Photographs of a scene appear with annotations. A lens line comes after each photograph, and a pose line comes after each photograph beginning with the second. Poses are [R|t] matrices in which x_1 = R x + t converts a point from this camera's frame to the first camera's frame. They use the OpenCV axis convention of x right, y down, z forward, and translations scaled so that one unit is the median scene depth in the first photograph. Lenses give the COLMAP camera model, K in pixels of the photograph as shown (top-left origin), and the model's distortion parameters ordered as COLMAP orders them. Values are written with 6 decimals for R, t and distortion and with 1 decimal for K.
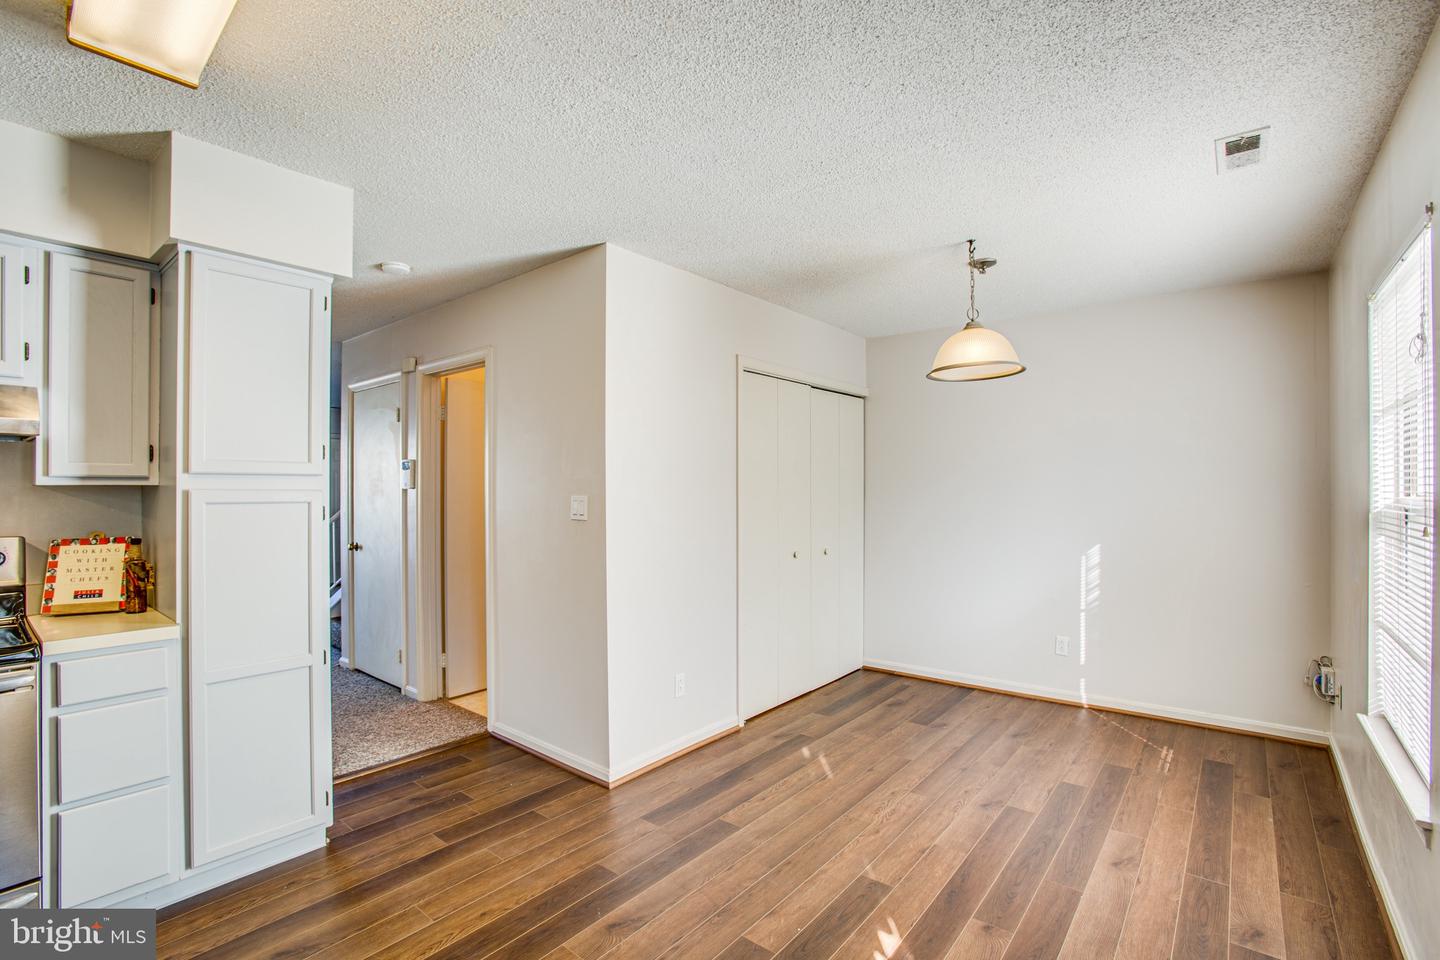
lens RADIAL K [[666.5, 0, 721.9], [0, 666.5, 488.1], [0, 0, 1]] dist [-0.081731, 0.025038]
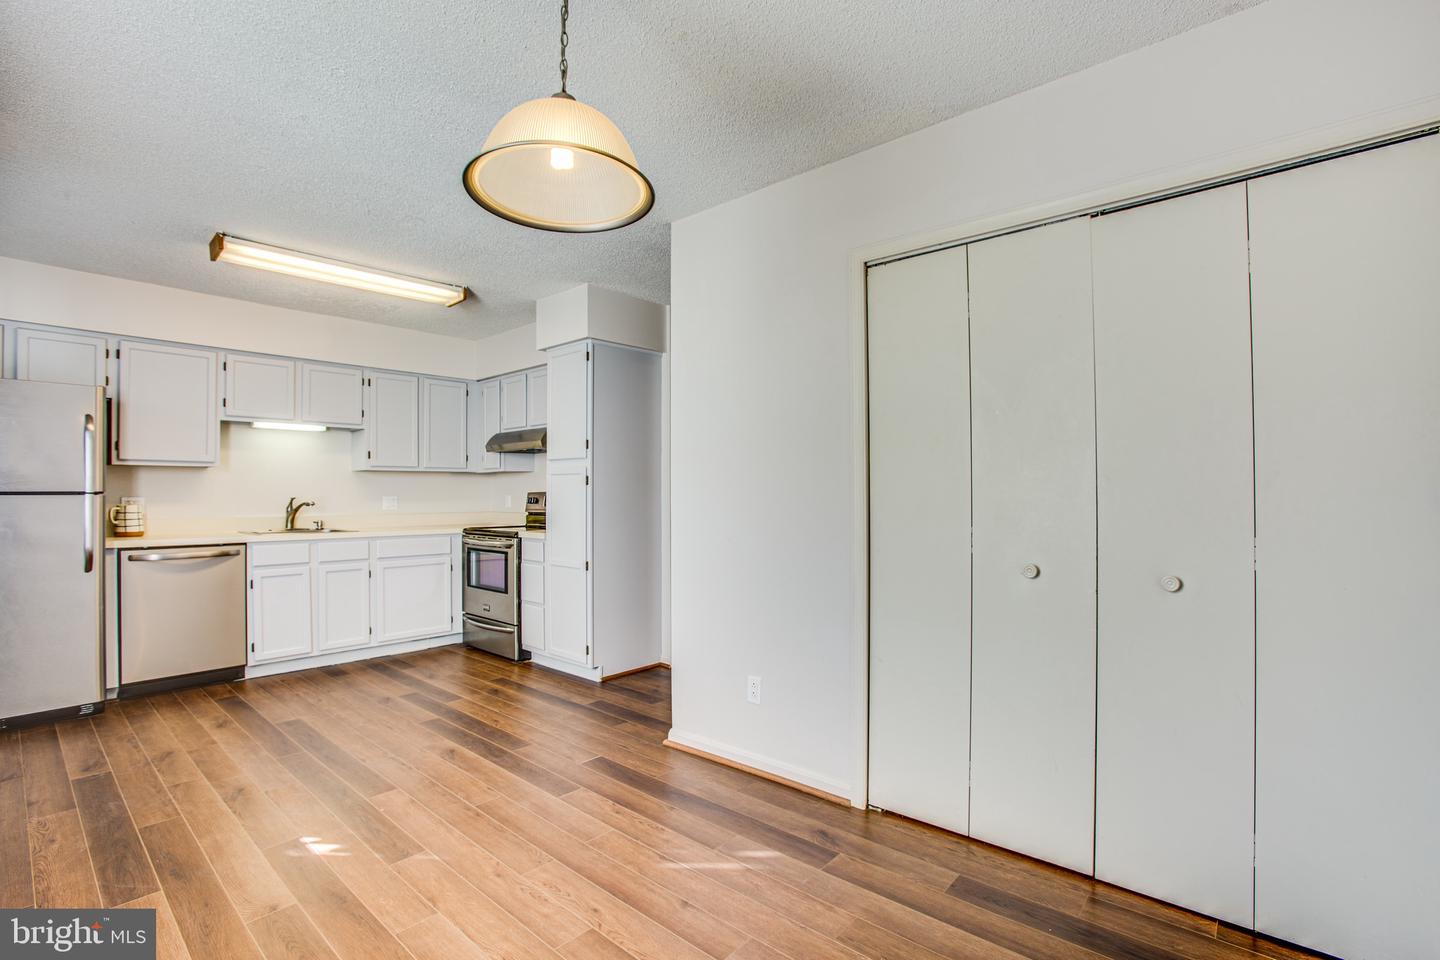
lens RADIAL K [[666.5, 0, 721.9], [0, 666.5, 488.1], [0, 0, 1]] dist [-0.081731, 0.025038]
pose [[-0.041478, -0.007784, -0.999109, 0.781533], [0.000216, 0.999970, -0.007800, 0.053498], [0.999139, -0.000539, -0.041475, 1.011404]]
